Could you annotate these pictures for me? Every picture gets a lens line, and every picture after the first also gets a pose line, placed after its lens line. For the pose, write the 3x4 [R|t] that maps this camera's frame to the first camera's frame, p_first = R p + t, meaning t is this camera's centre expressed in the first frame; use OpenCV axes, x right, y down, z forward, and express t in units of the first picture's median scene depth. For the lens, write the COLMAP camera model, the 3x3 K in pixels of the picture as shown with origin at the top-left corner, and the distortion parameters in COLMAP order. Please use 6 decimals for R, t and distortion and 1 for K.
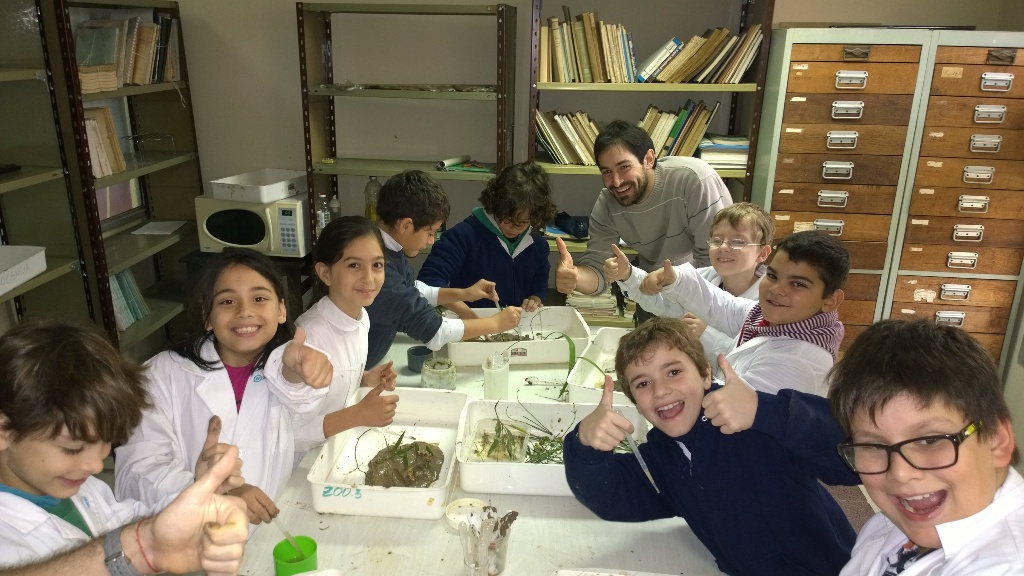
lens RADIAL K [[740.5, 0, 487.8], [0, 740.5, 285.1], [0, 0, 1]] dist [0.049960, -0.052750]
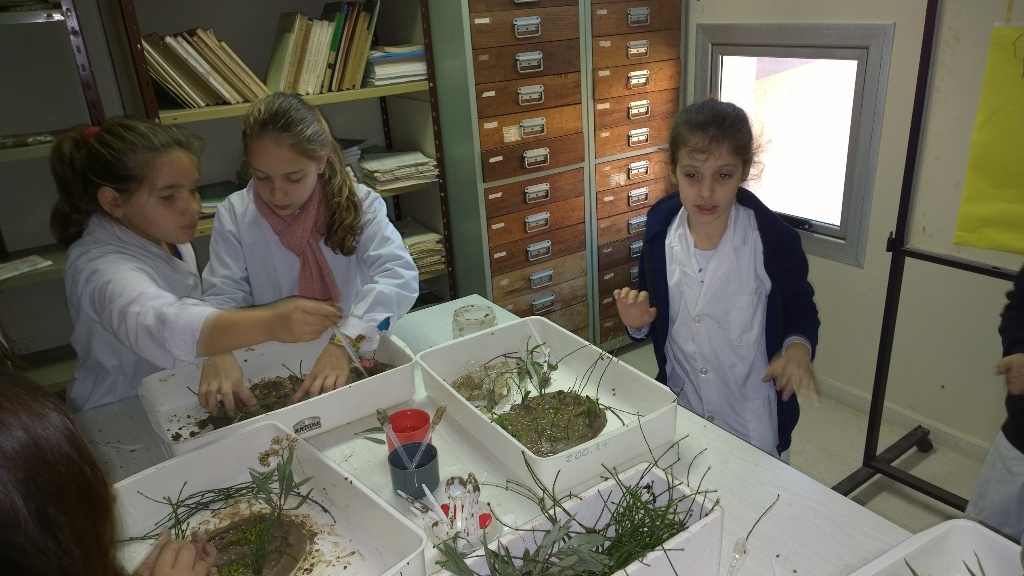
lens RADIAL K [[740.5, 0, 518.0], [0, 740.5, 288.7], [0, 0, 1]] dist [0.049960, -0.052750]
pose [[0.752091, -0.294699, 0.589501, -0.146010], [0.263965, 0.954276, 0.140286, -0.020732], [-0.603889, 0.050099, 0.795492, 0.287648]]
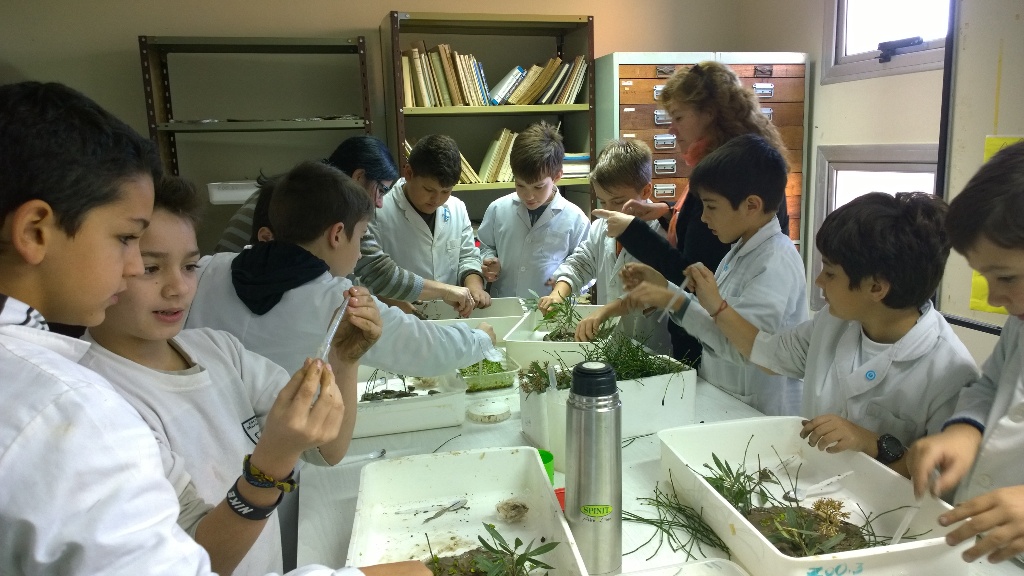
lens RADIAL K [[740.5, 0, 509.7], [0, 740.5, 281.0], [0, 0, 1]] dist [0.049960, -0.052750]
pose [[0.928701, -0.103625, 0.356057, -0.200985], [0.153009, 0.981699, -0.113385, 0.118770], [-0.337791, 0.159781, 0.927560, -0.001168]]
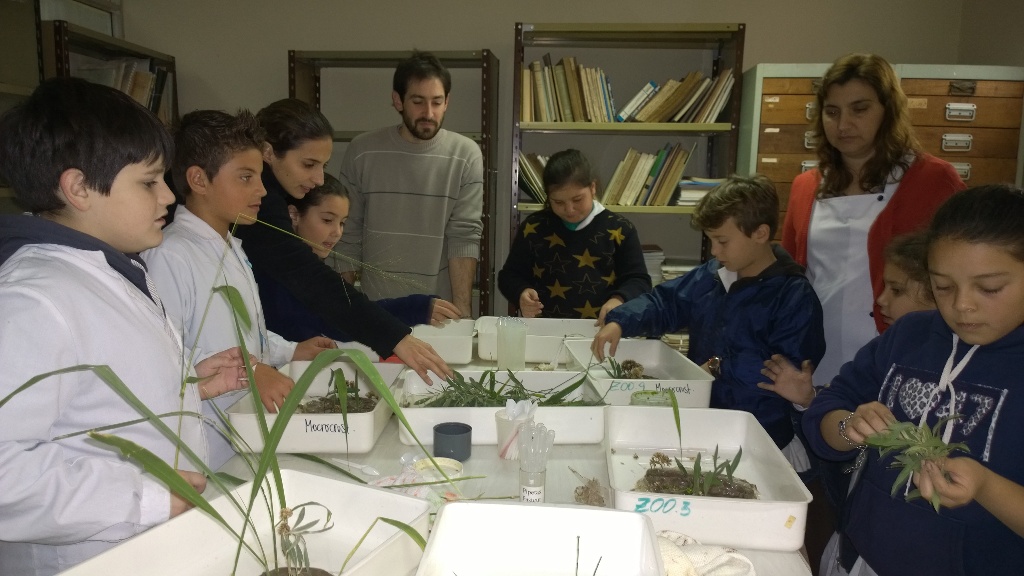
lens RADIAL K [[740.5, 0, 488.3], [0, 740.5, 290.4], [0, 0, 1]] dist [0.049960, -0.052750]
pose [[0.999821, 0.006561, 0.017727, 0.005720], [-0.003566, 0.986463, -0.163948, 0.129774], [-0.018562, 0.163855, 0.986310, 0.023067]]
